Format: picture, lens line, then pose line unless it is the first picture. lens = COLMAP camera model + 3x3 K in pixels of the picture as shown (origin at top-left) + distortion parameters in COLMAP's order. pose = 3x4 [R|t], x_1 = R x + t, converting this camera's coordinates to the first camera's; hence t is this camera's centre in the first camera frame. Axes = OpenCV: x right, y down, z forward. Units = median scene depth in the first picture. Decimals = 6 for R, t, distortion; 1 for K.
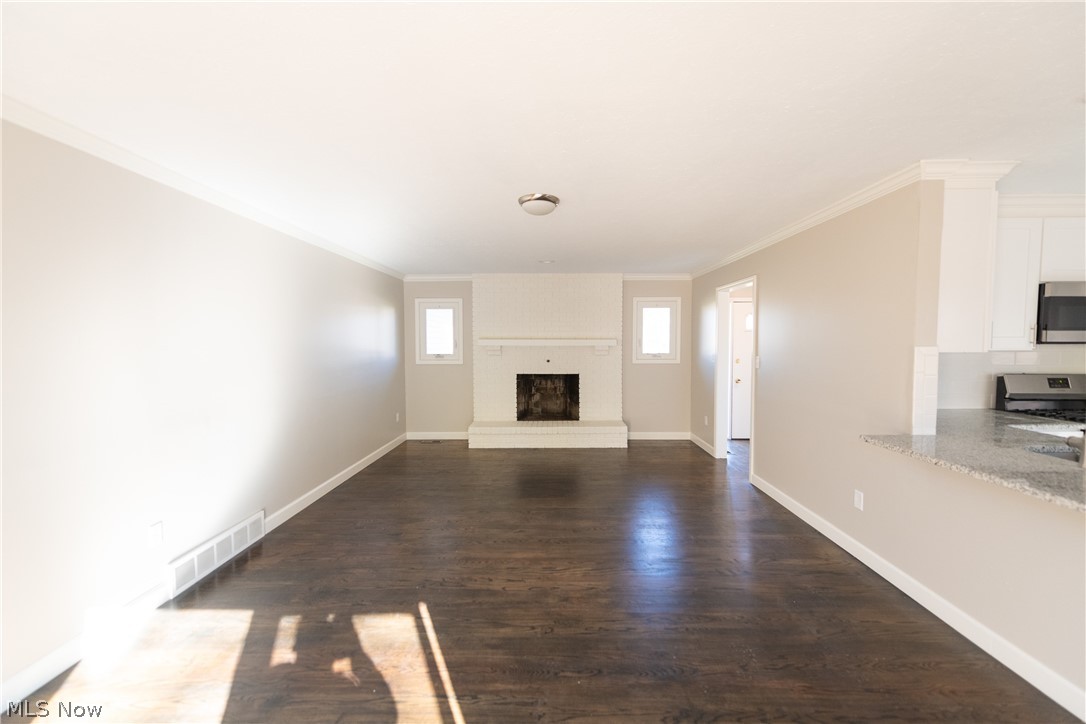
lens RADIAL K [[437.7, 0, 549.2], [0, 437.7, 360.8], [0, 0, 1]] dist [0.021458, -0.007496]
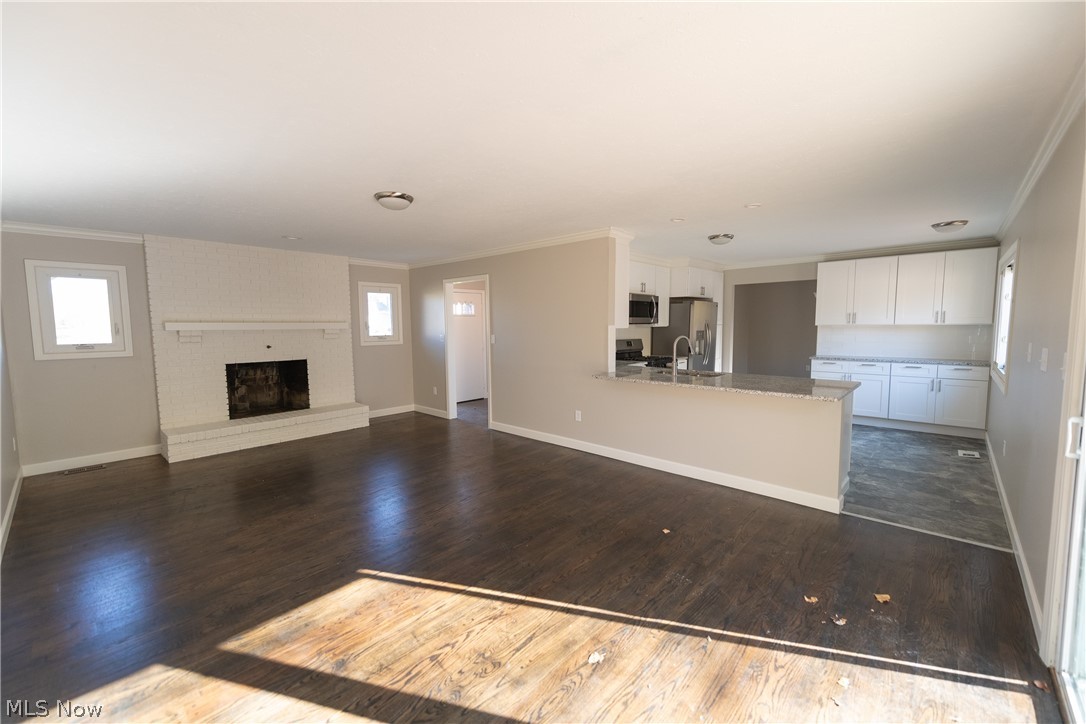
lens RADIAL K [[437.7, 0, 549.2], [0, 437.7, 360.8], [0, 0, 1]] dist [0.021458, -0.007496]
pose [[0.663599, -0.066212, 0.745152, -0.297088], [0.039464, 0.997787, 0.053515, 0.003233], [-0.747046, -0.006106, 0.664744, -0.019854]]
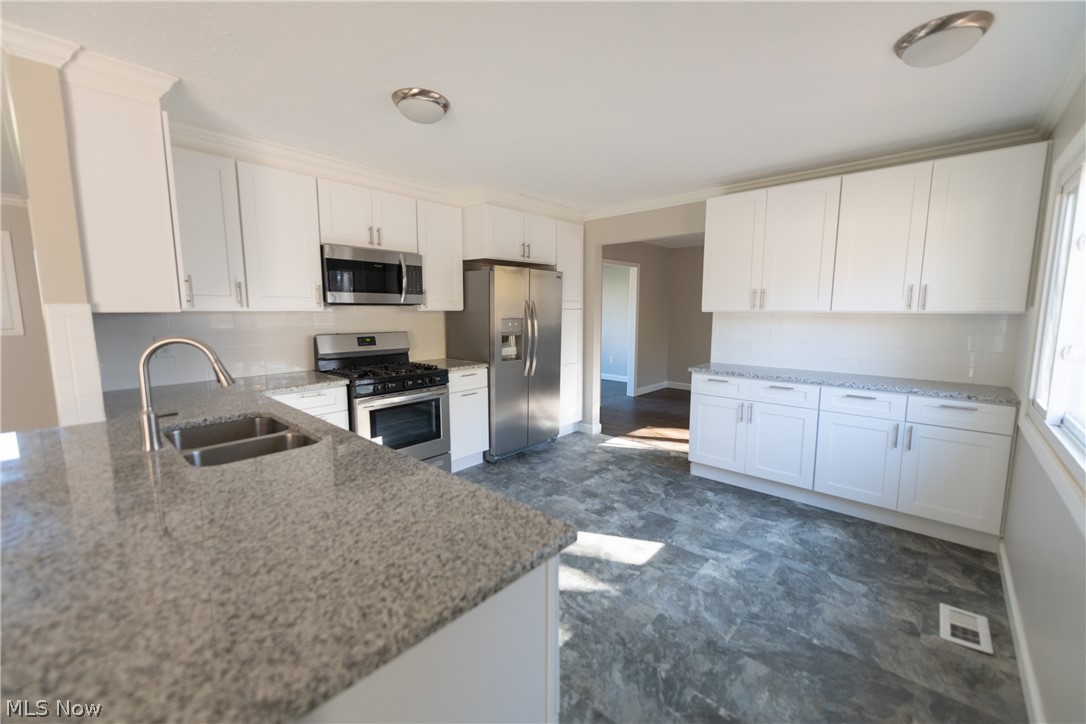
lens RADIAL K [[437.7, 0, 549.2], [0, 437.7, 360.8], [0, 0, 1]] dist [0.021458, -0.007496]
pose [[0.657377, -0.086983, 0.748525, 0.329012], [0.028756, 0.995488, 0.090428, 0.006835], [-0.753013, -0.037921, 0.656912, -0.030700]]
